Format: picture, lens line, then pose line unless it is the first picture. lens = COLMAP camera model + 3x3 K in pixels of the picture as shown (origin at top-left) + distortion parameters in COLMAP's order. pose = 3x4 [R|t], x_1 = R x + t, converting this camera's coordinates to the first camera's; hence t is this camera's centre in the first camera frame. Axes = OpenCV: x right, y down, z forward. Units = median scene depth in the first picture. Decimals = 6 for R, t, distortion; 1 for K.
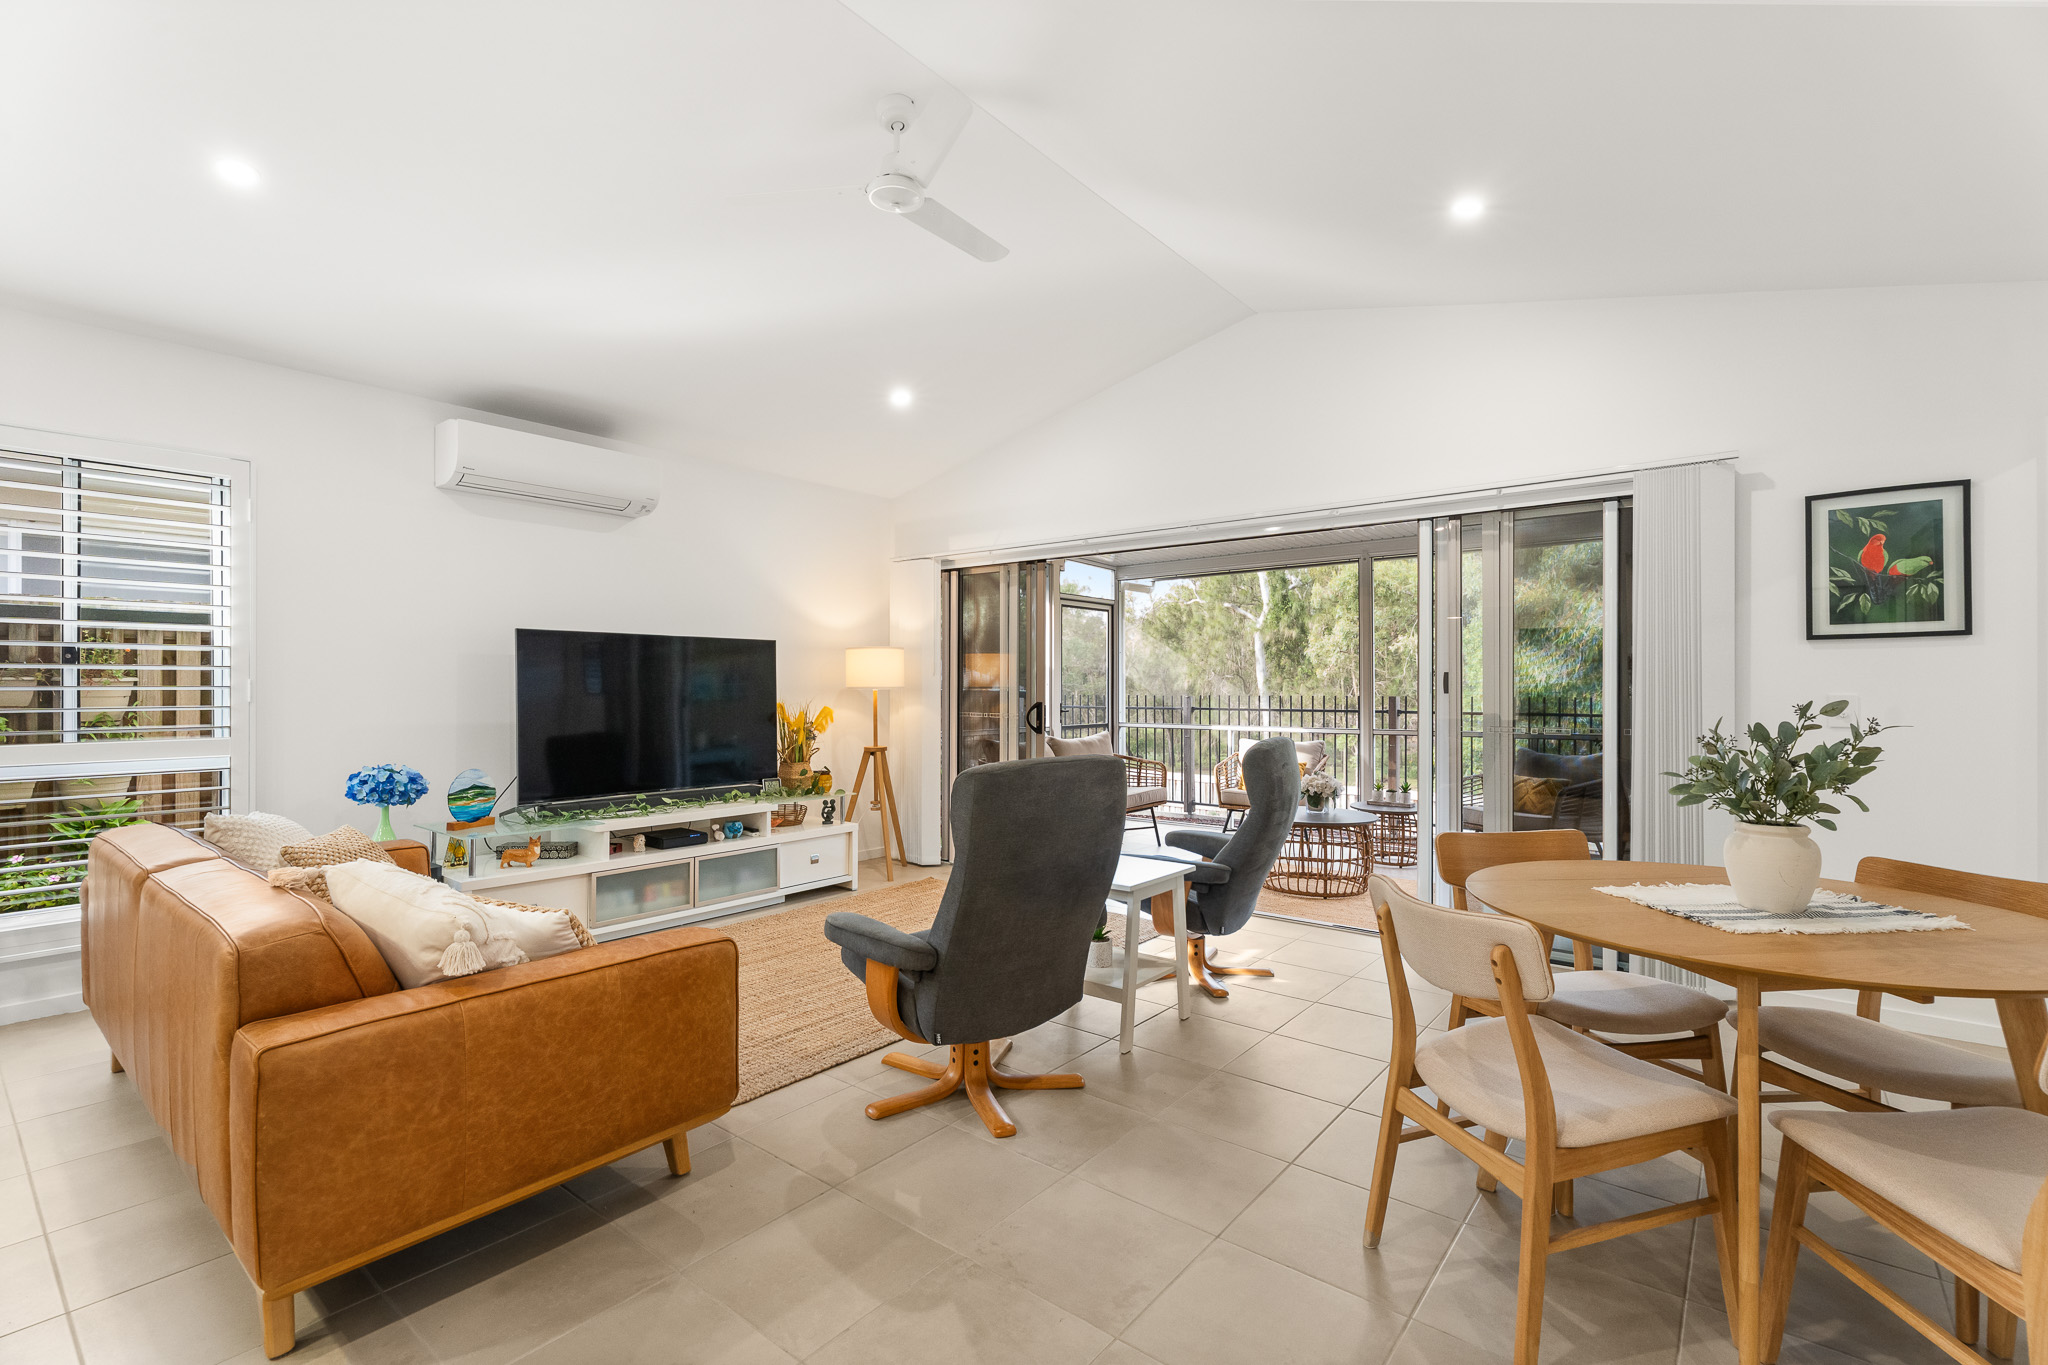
lens RADIAL K [[911.0, 0, 1026.7], [0, 911.0, 686.9], [0, 0, 1]] dist [0.002237, -0.001451]
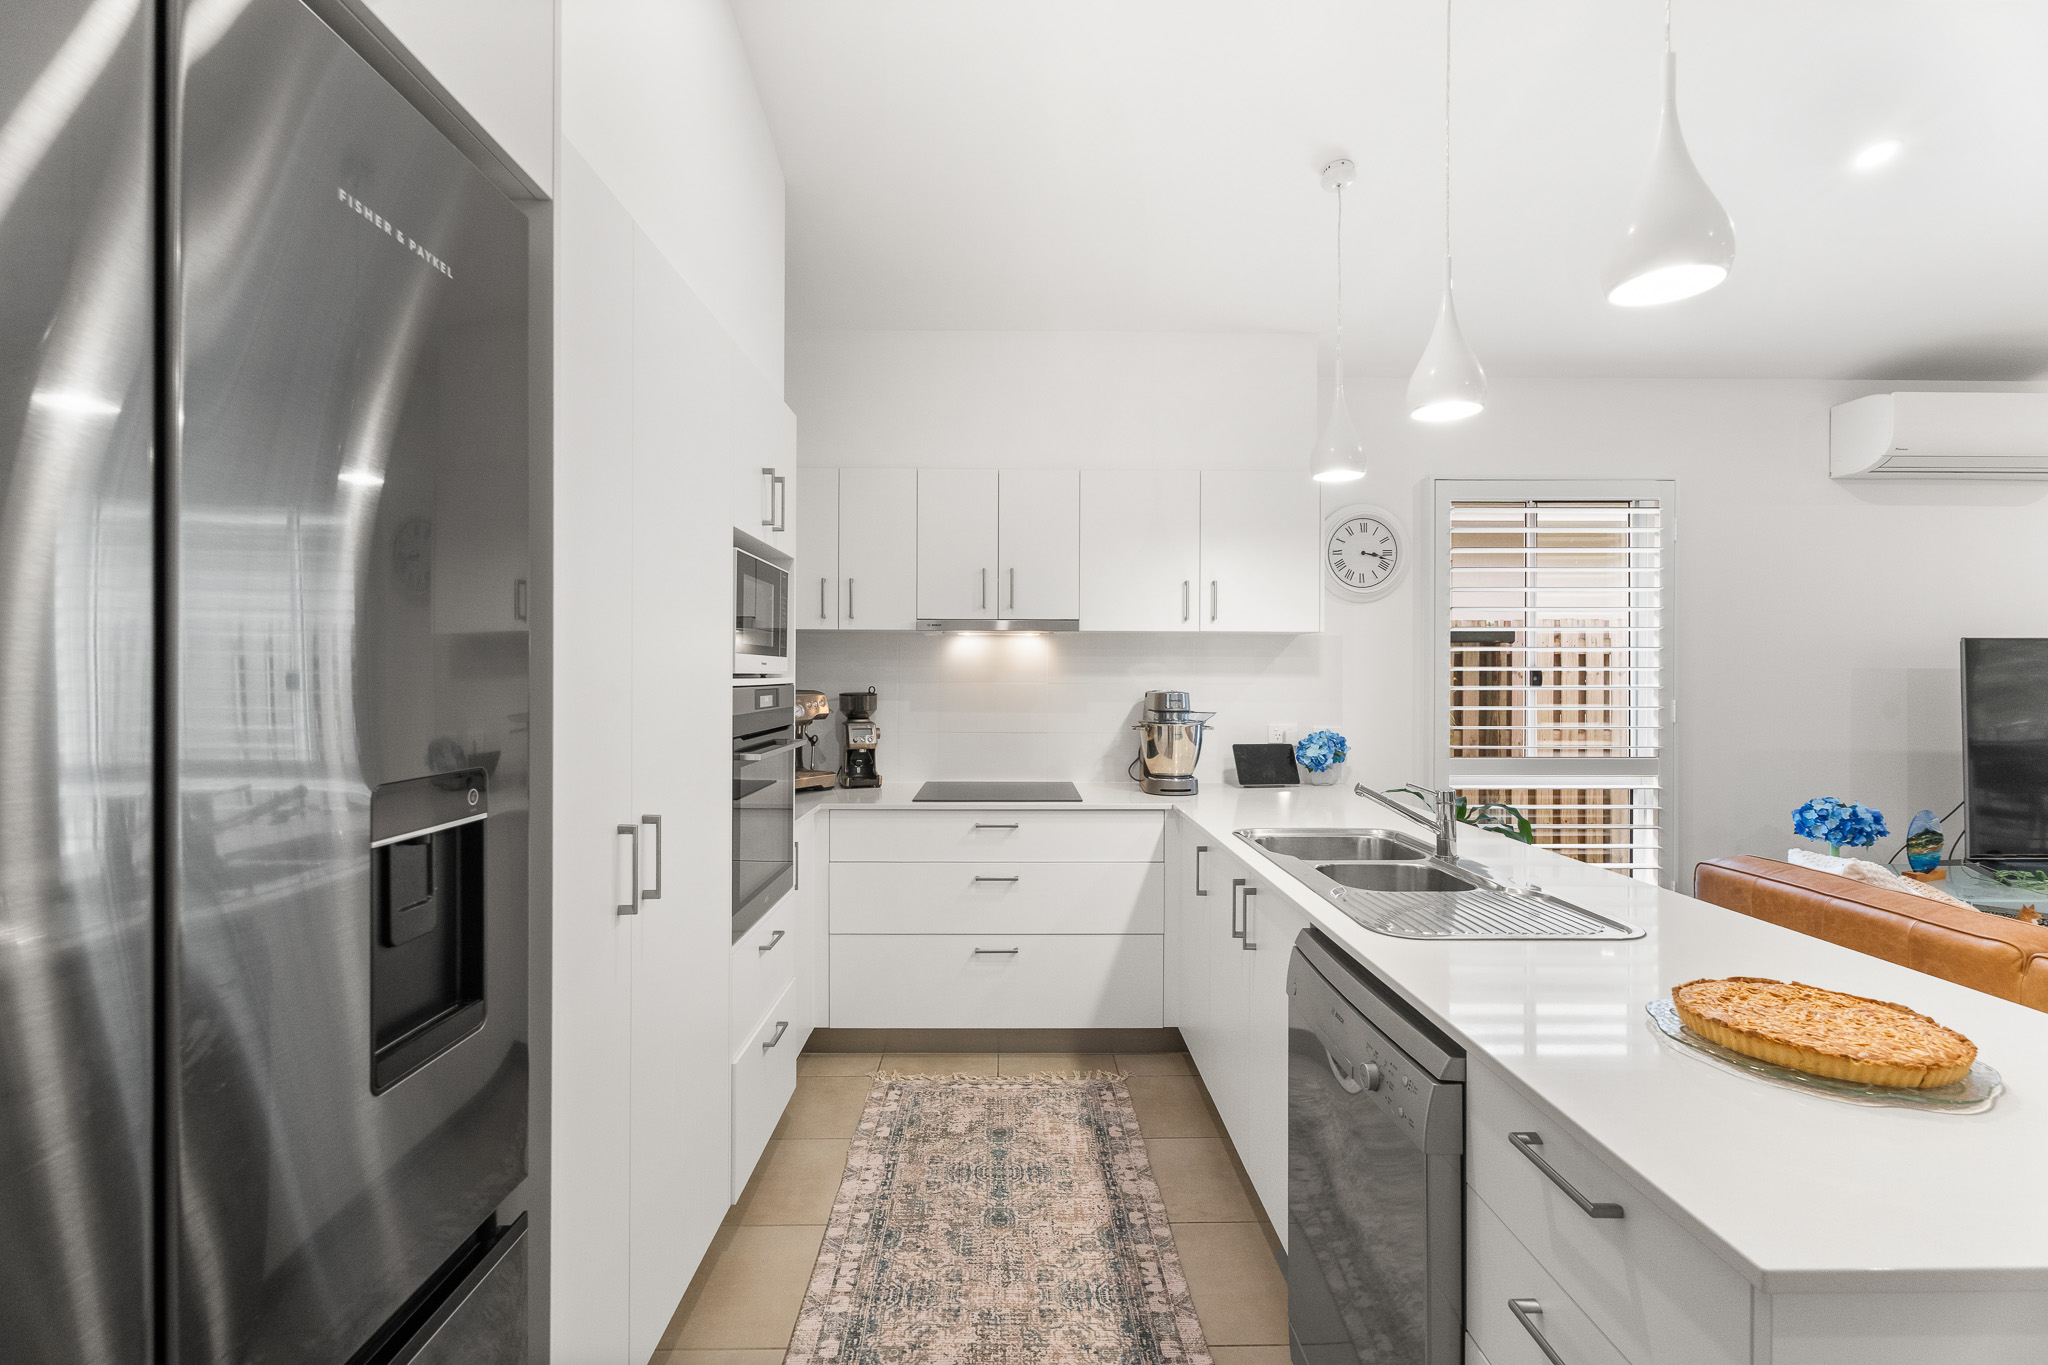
lens RADIAL K [[911.0, 0, 1012.5], [0, 911.0, 677.0], [0, 0, 1]] dist [0.002237, -0.001451]
pose [[0.634073, 0.004442, -0.773261, -0.471078], [-0.001761, 0.999989, 0.004301, -0.031632], [0.773271, -0.001365, 0.634074, -0.161565]]
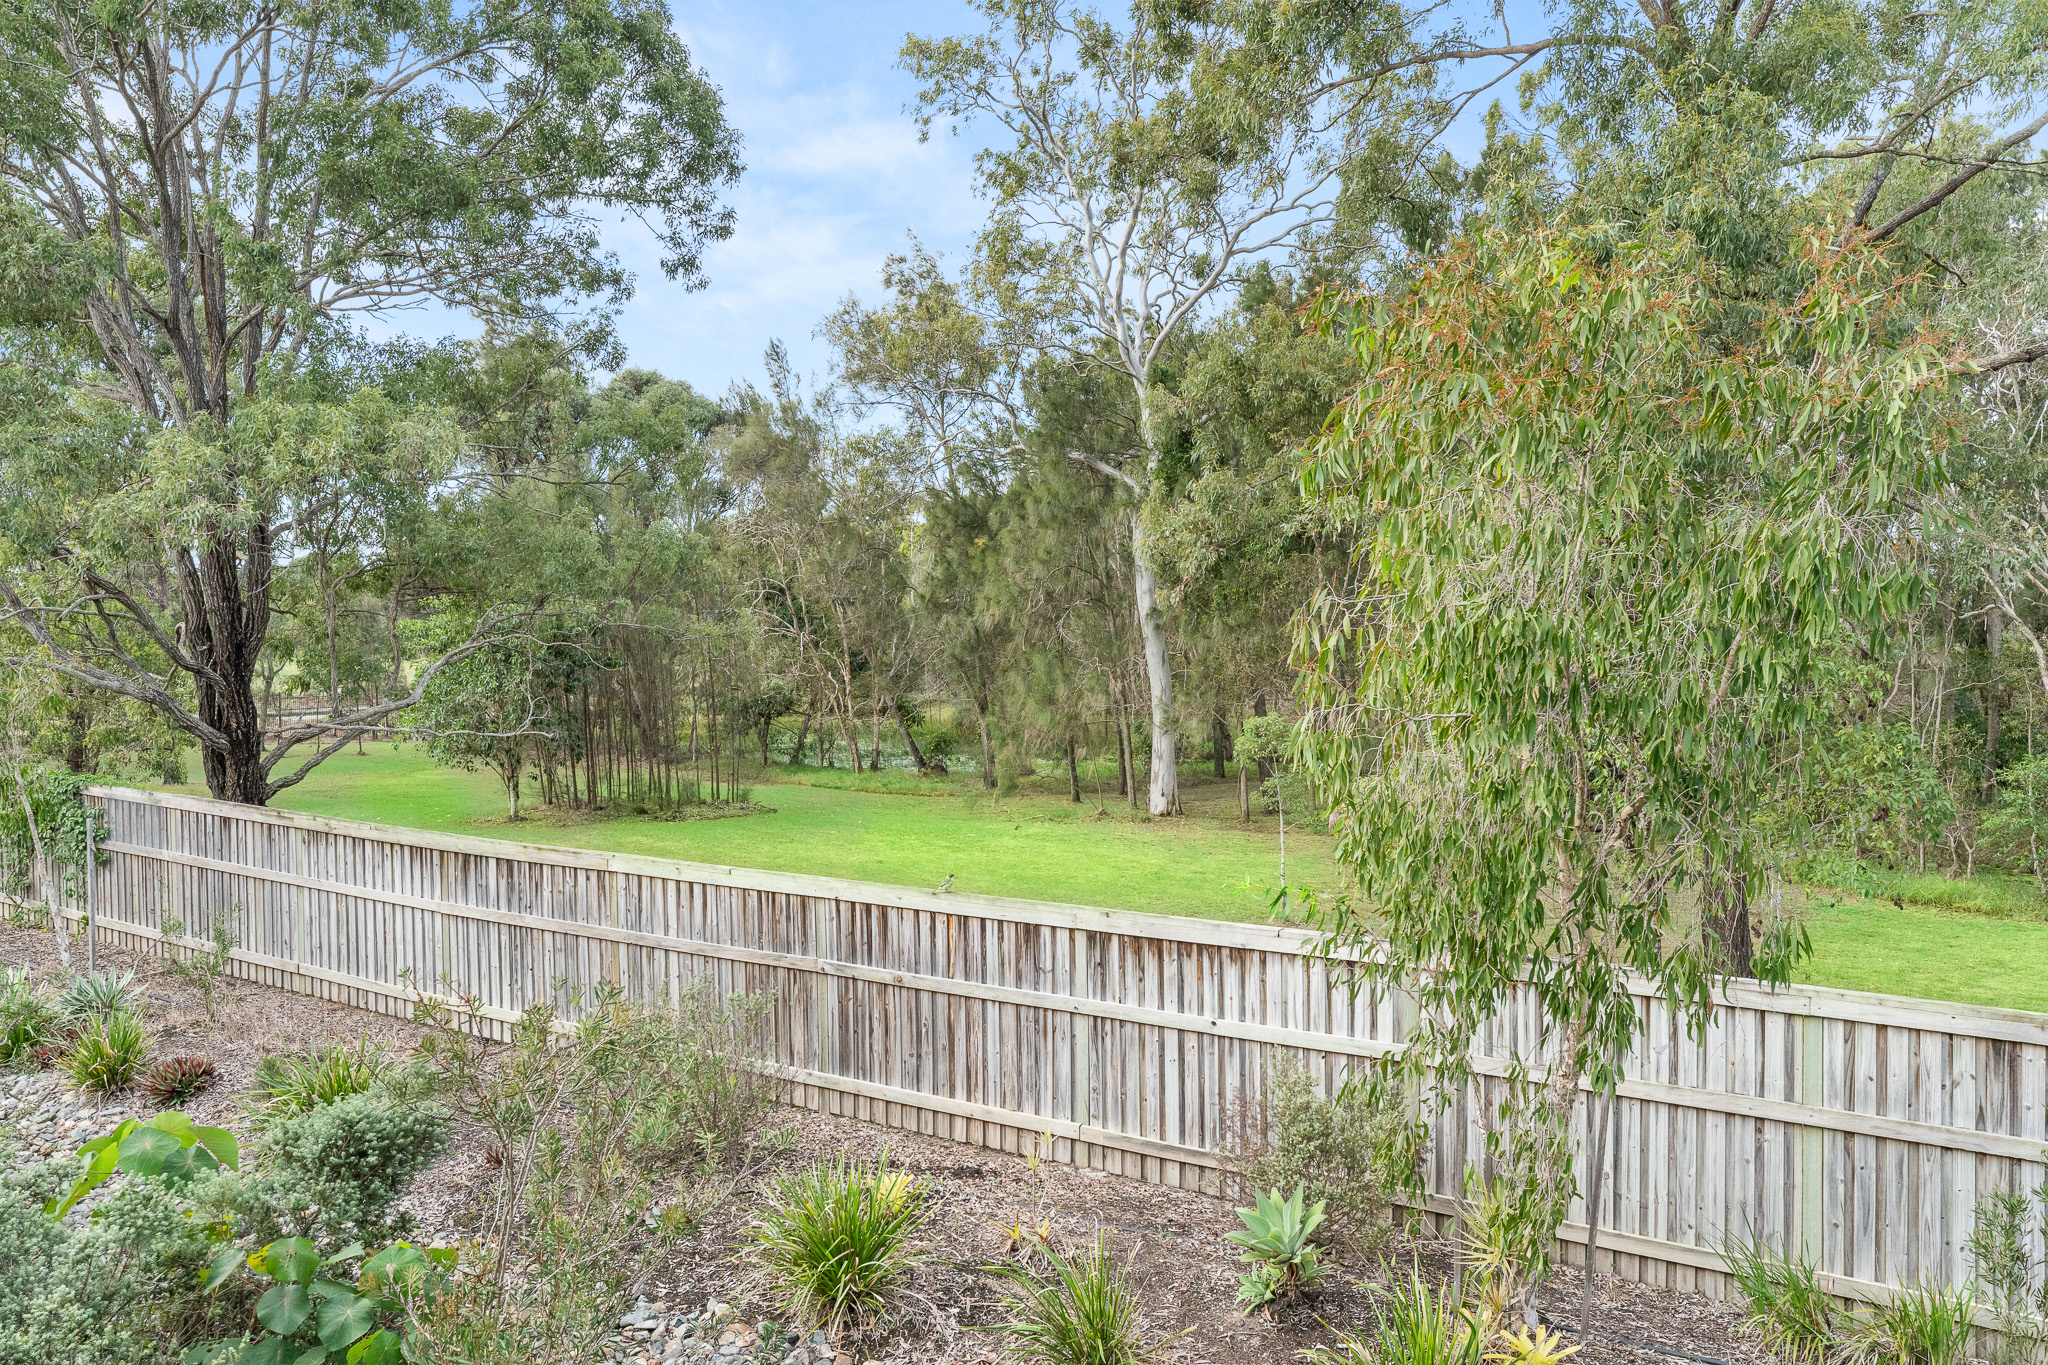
lens RADIAL K [[1621.4, 0, 1024.0], [0, 1621.4, 691.9], [0, 0, 1]] dist [0.003008, 0.005878]
pose [[0.995216, -0.010113, 0.097175, 1.197271], [0.006248, 0.999180, 0.039994, 0.002997], [-0.097499, -0.039195, 0.994463, 1.592029]]
